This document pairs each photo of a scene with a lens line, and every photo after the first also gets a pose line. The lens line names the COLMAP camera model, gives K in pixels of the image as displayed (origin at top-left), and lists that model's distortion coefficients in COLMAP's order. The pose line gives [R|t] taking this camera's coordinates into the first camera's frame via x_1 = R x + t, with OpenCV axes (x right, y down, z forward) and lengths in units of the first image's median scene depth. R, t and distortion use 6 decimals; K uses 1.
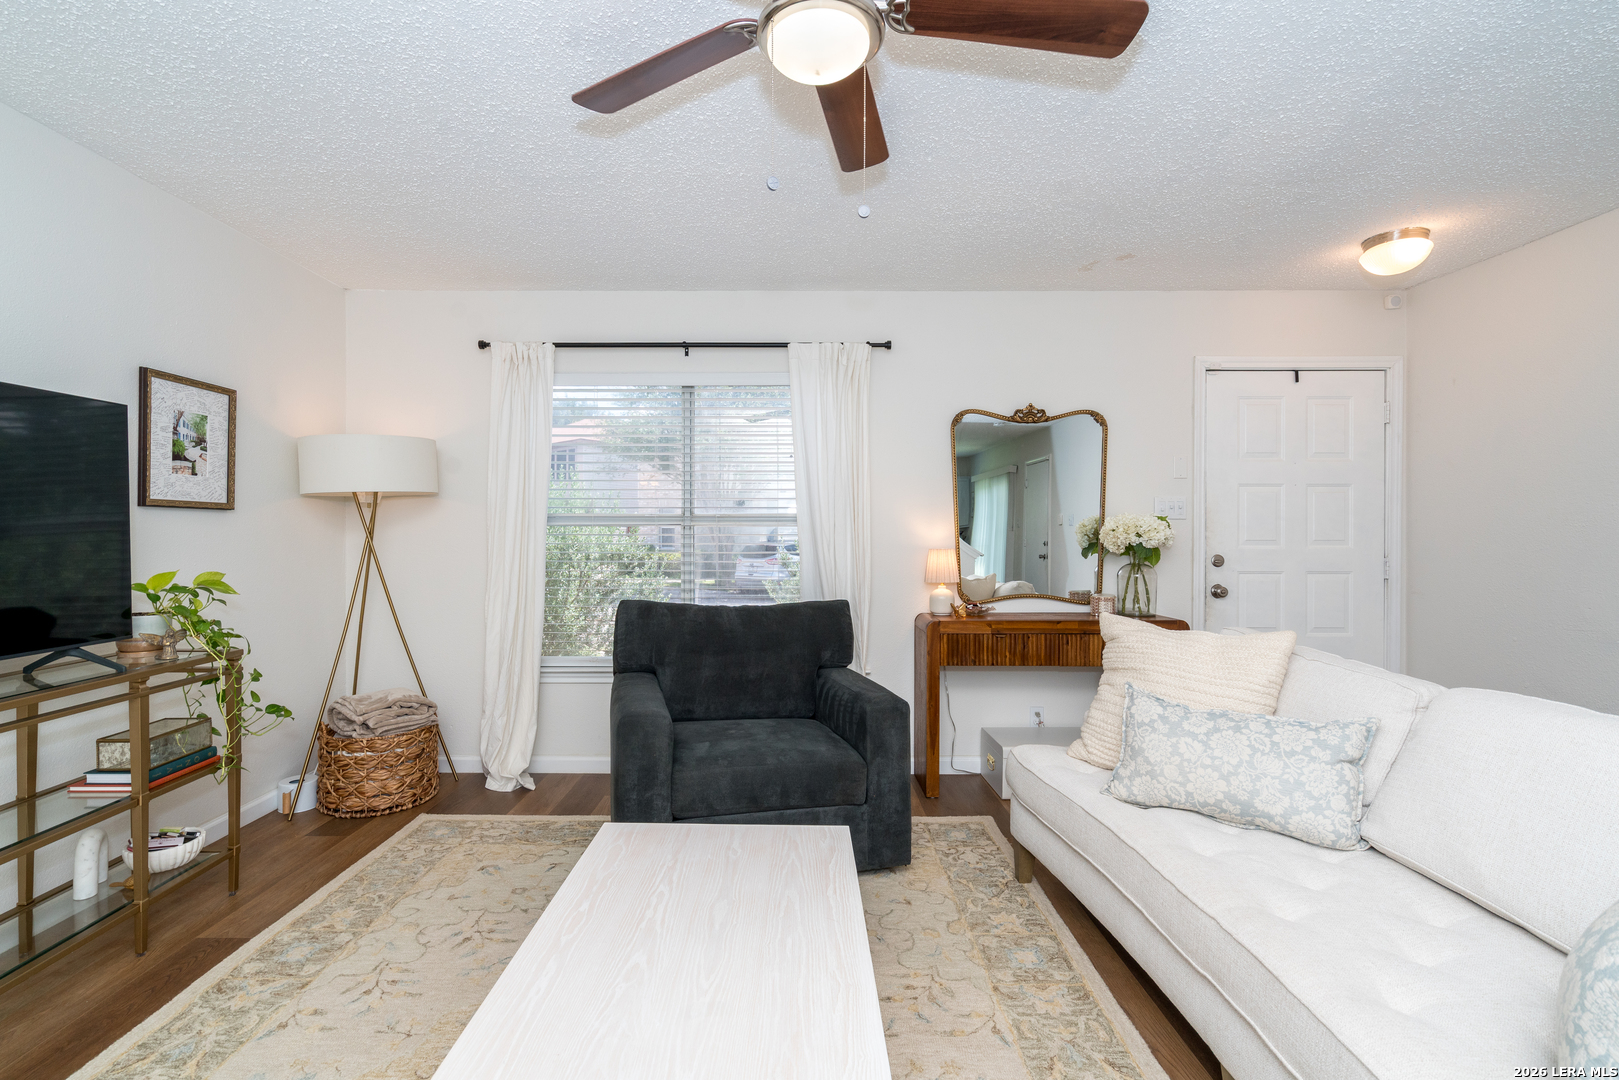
lens RADIAL K [[730.8, 0, 809.5], [0, 730.8, 540.0], [0, 0, 1]] dist [-0.000934, 0.001152]
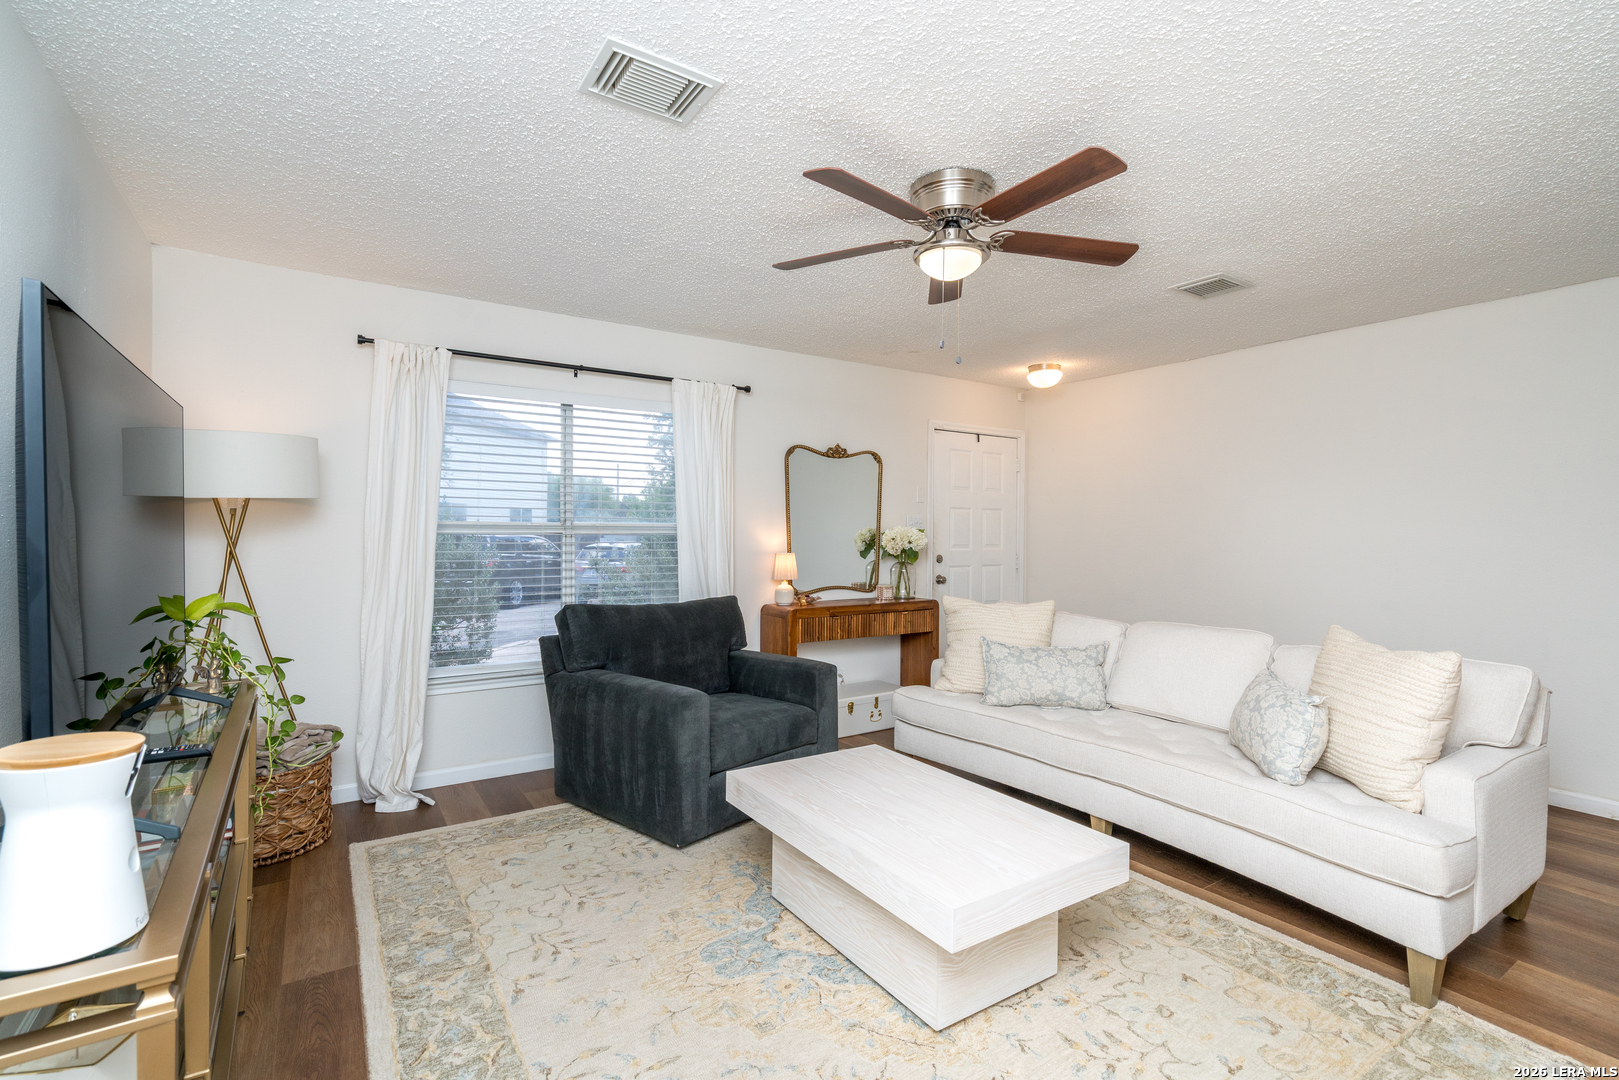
lens RADIAL K [[730.8, 0, 809.5], [0, 730.8, 540.0], [0, 0, 1]] dist [-0.000934, 0.001152]
pose [[0.832789, -0.002689, 0.553583, -0.509705], [-0.001259, 0.999976, 0.006752, -0.020392], [-0.553589, -0.006320, 0.832766, -0.095249]]
